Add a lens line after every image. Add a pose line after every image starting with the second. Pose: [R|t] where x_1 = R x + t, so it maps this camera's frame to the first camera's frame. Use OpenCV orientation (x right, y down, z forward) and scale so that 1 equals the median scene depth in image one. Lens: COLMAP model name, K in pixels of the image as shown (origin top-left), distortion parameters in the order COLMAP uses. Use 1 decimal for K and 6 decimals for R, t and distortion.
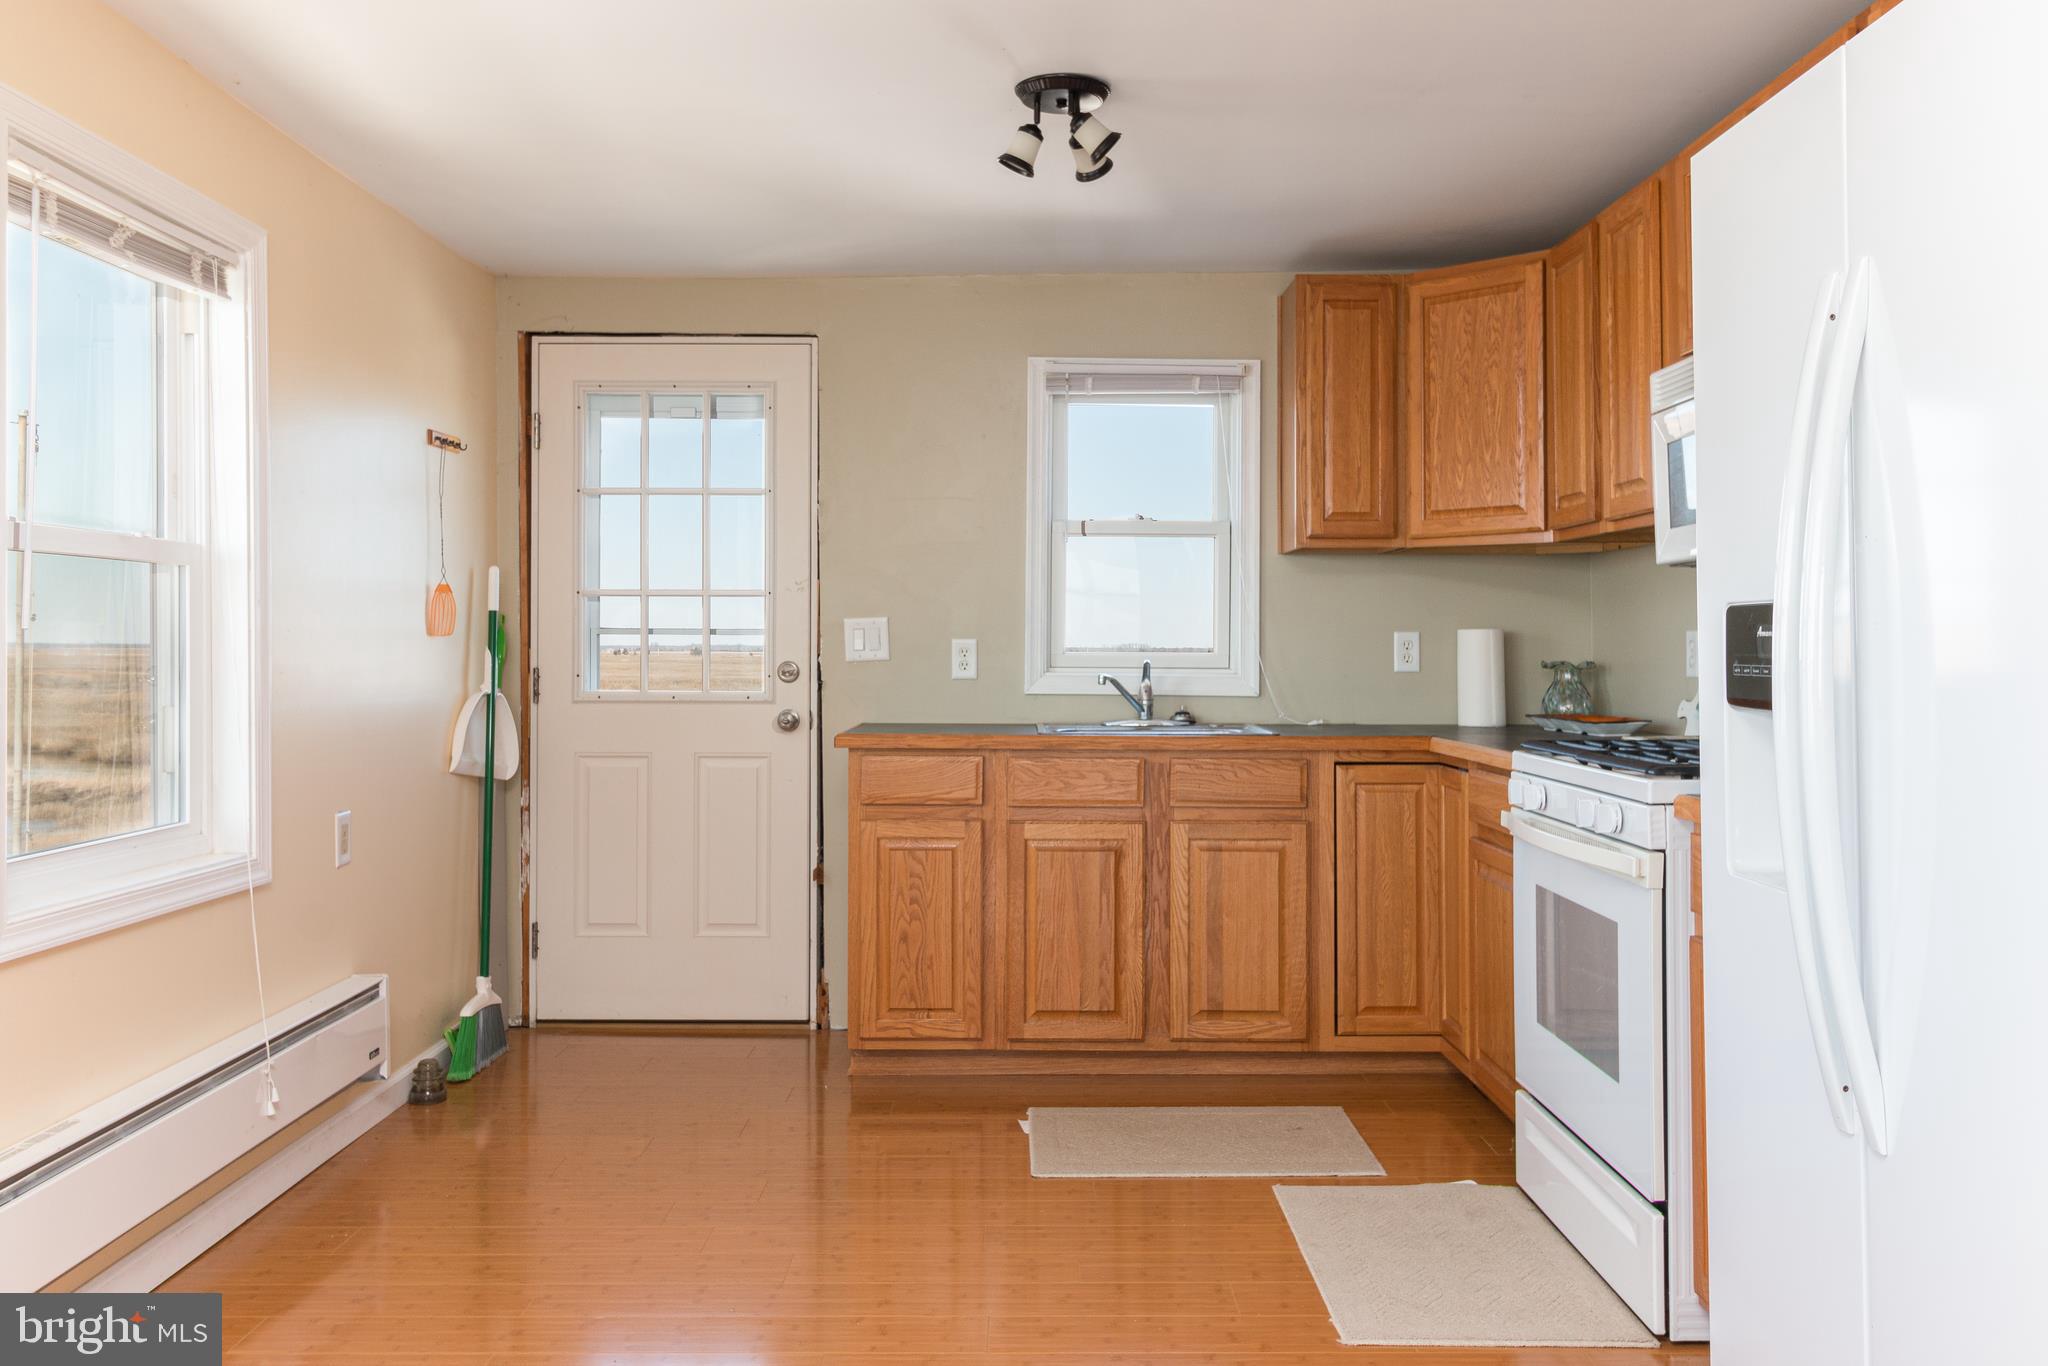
lens RADIAL K [[1640.1, 0, 1024.0], [0, 1640.1, 683.0], [0, 0, 1]] dist [0.000169, 0.000656]
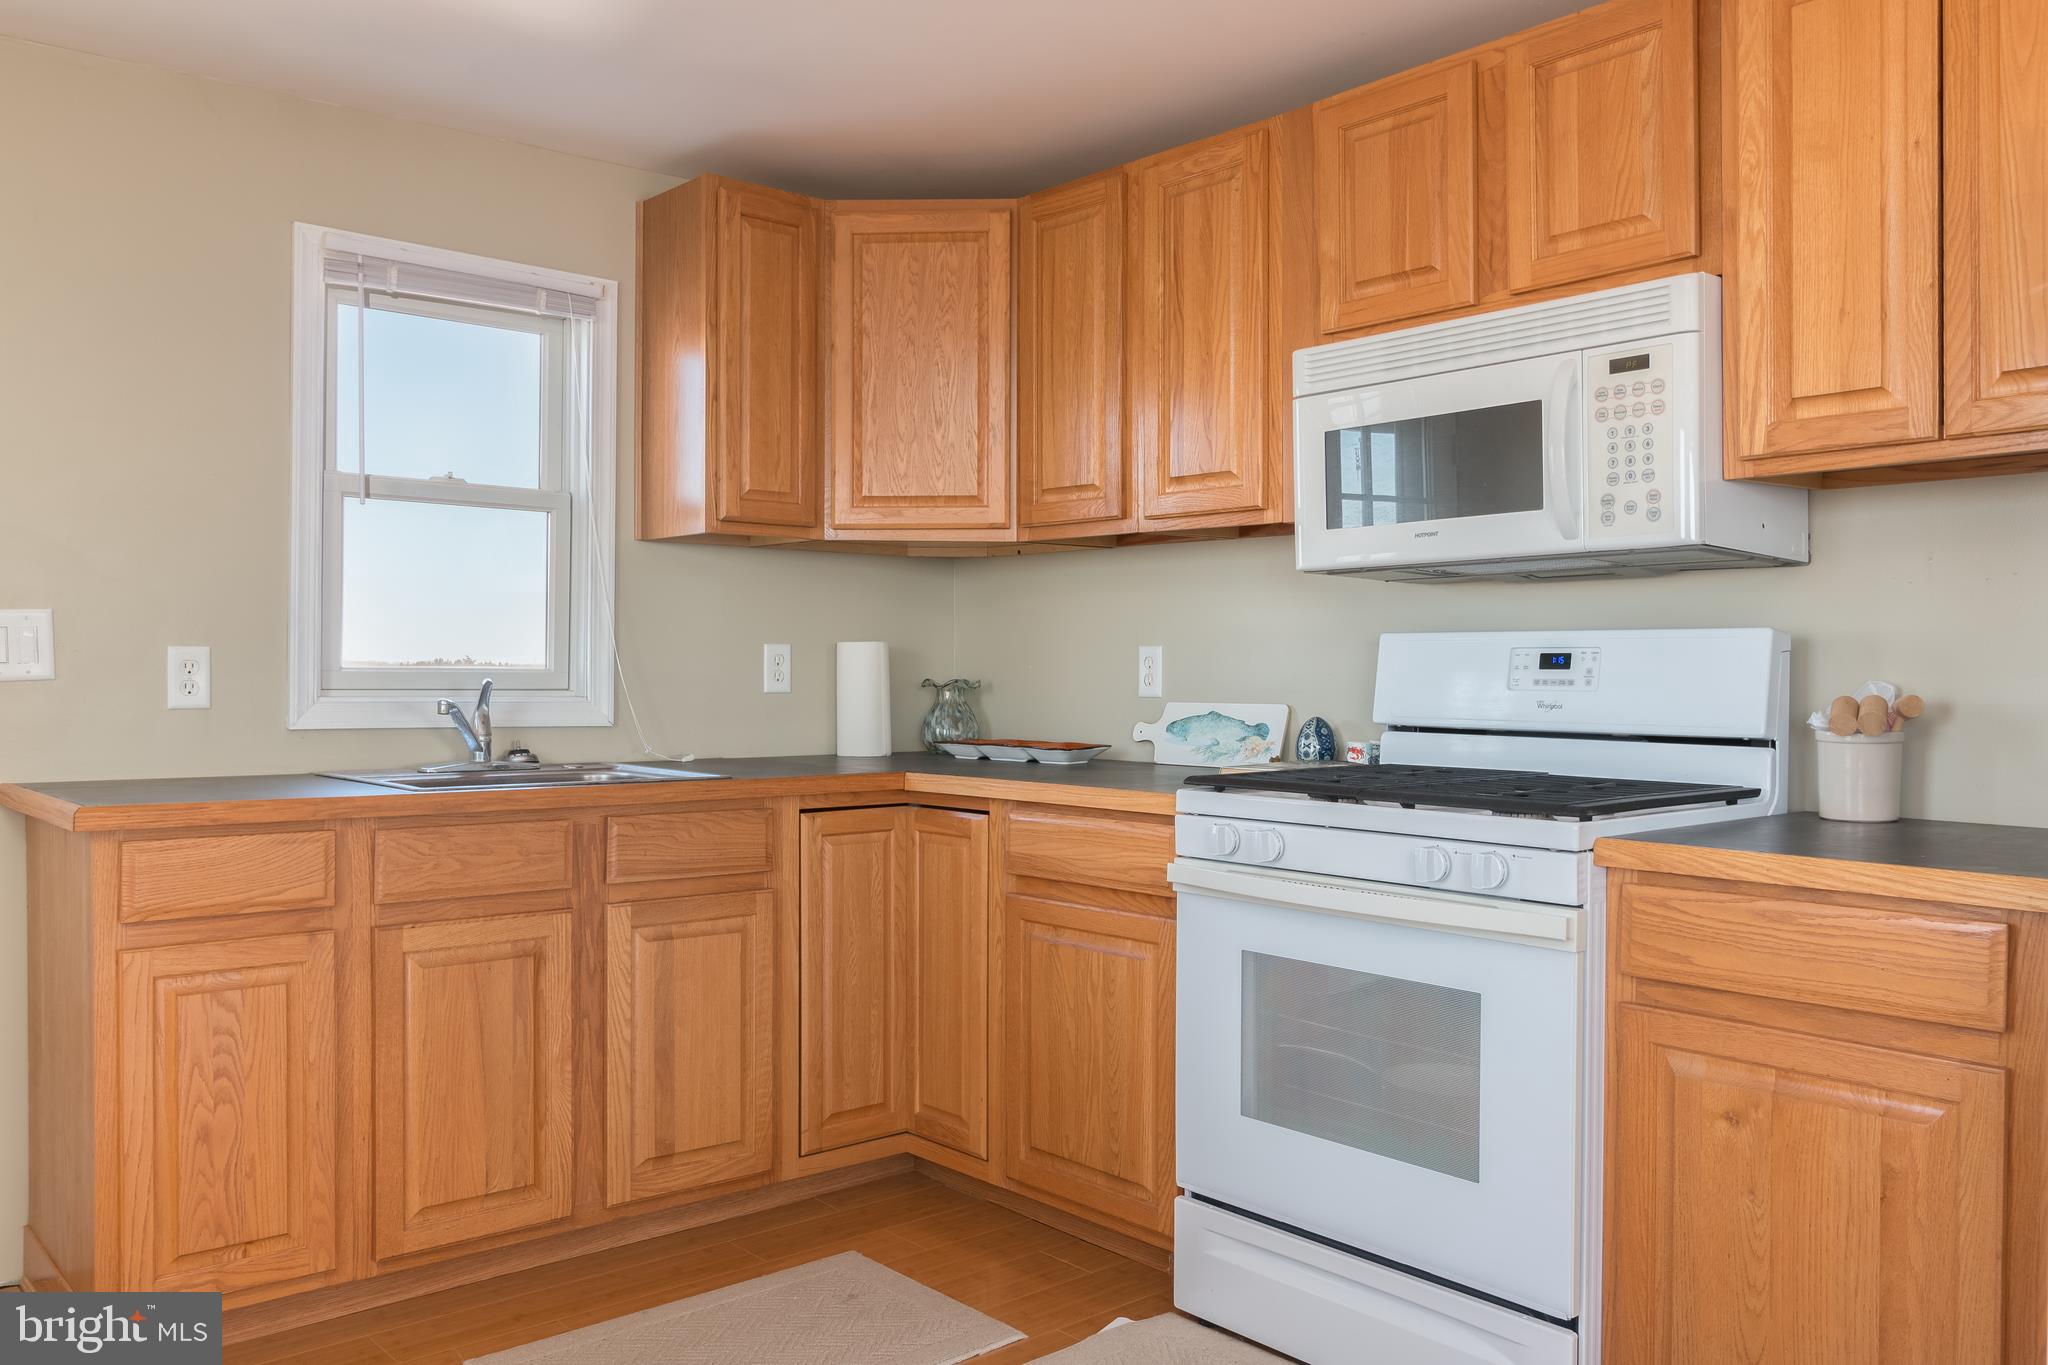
lens RADIAL K [[1627.5, 0, 1016.7], [0, 1627.5, 724.4], [0, 0, 1]] dist [0.004709, 0.004932]
pose [[0.761449, -0.020378, 0.647905, -0.232117], [0.009931, 0.999755, 0.019772, -0.006518], [-0.648149, -0.008621, 0.761465, 0.342989]]
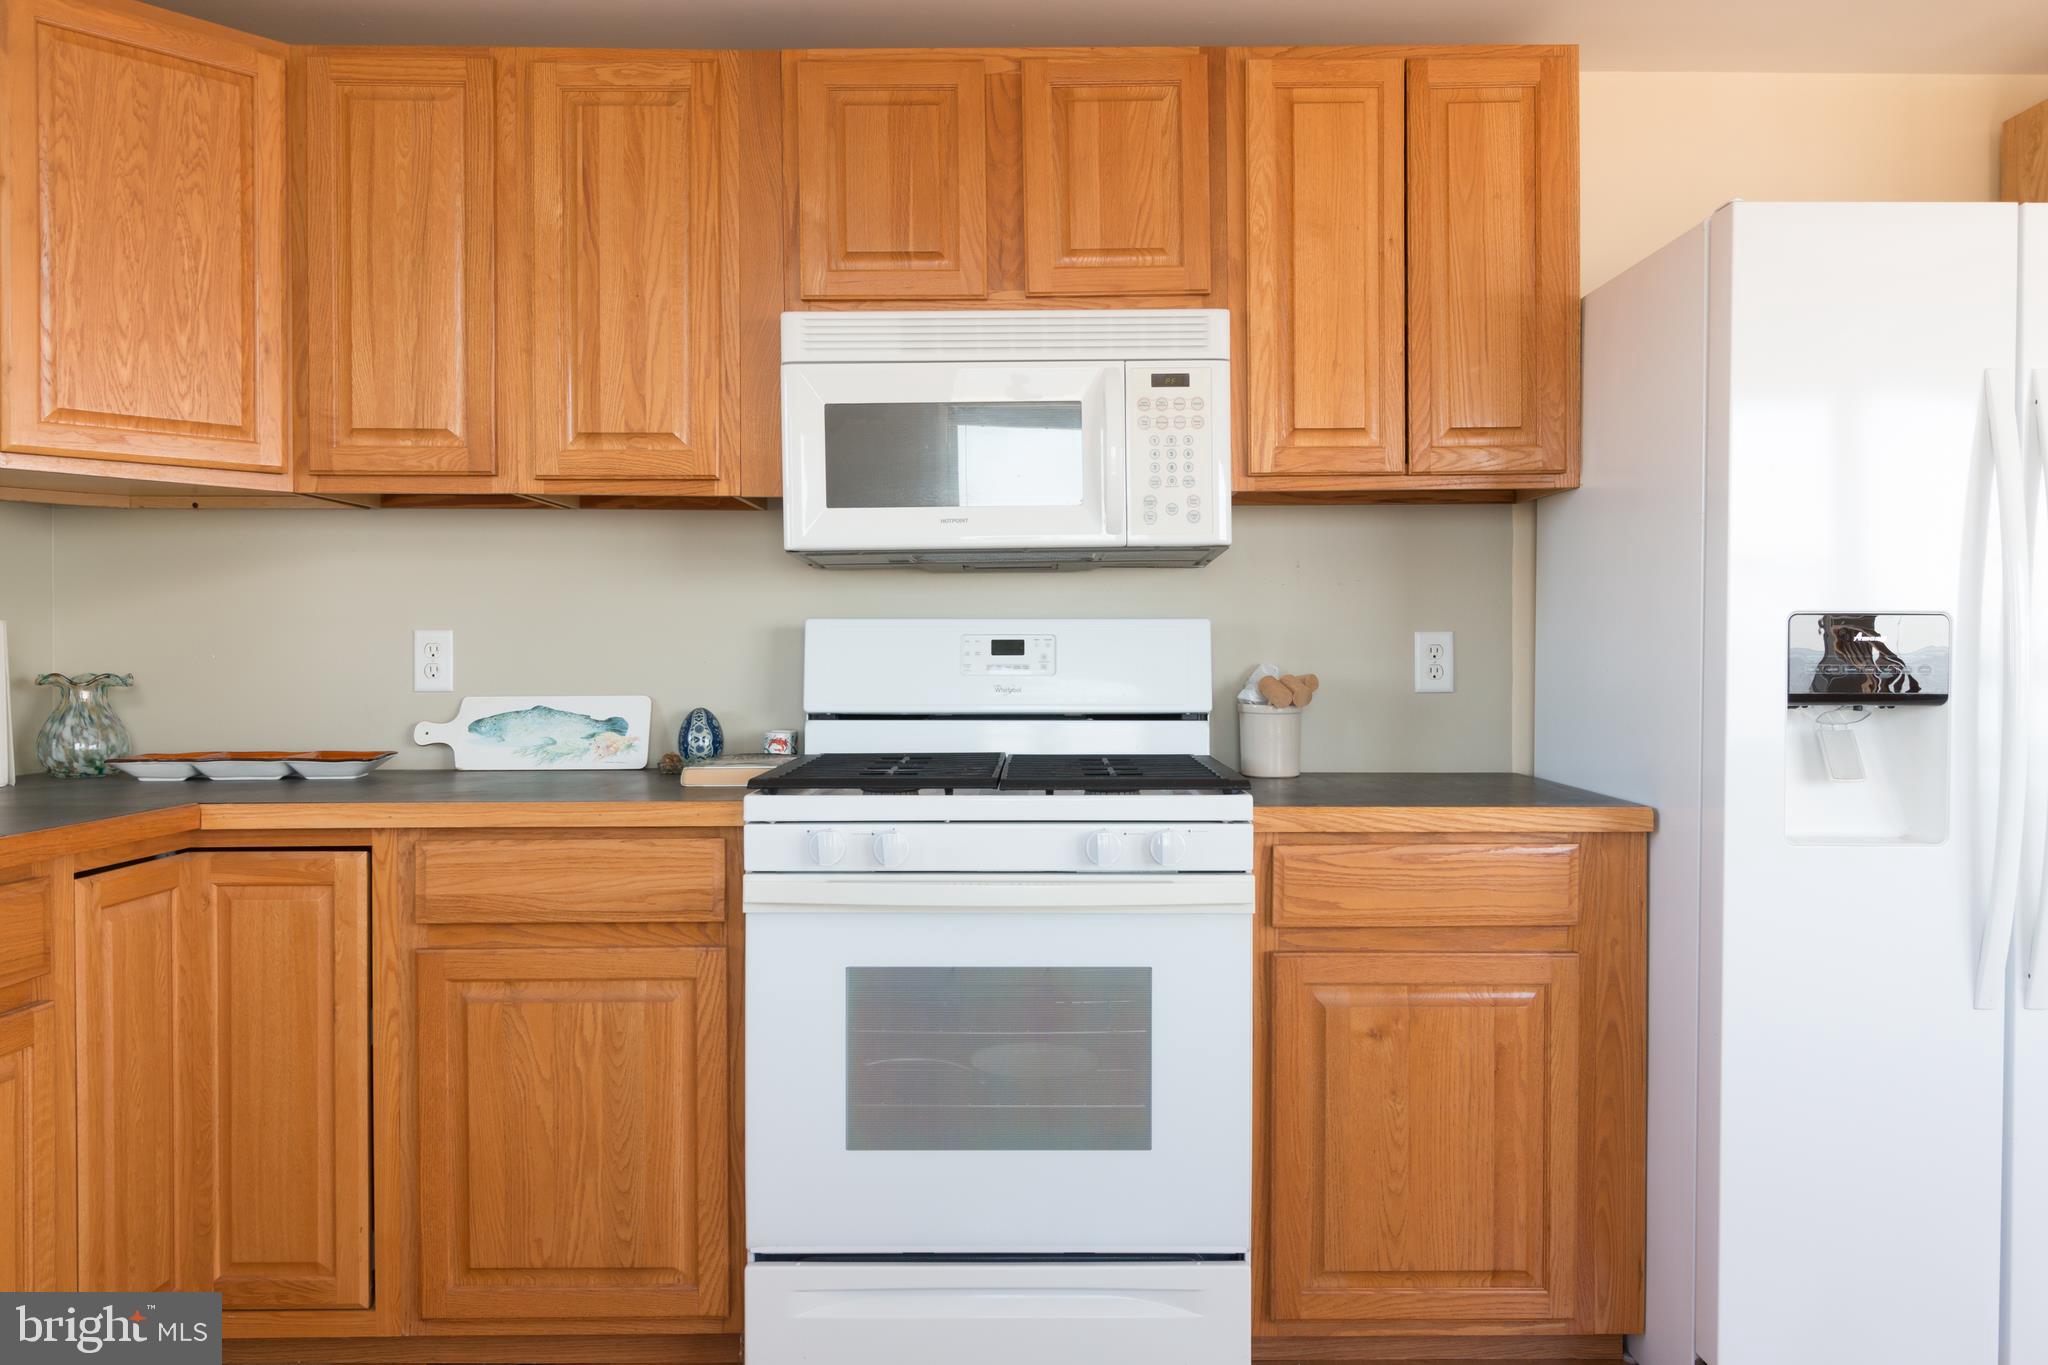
lens RADIAL K [[1497.7, 0, 1024.0], [0, 1497.7, 682.5], [0, 0, 1]] dist [0.004704, 0.004835]
pose [[-0.006544, -0.019908, 0.999780, -0.281971], [0.022336, 0.999549, 0.020049, -0.014590], [-0.999729, 0.022462, -0.006097, 0.702498]]
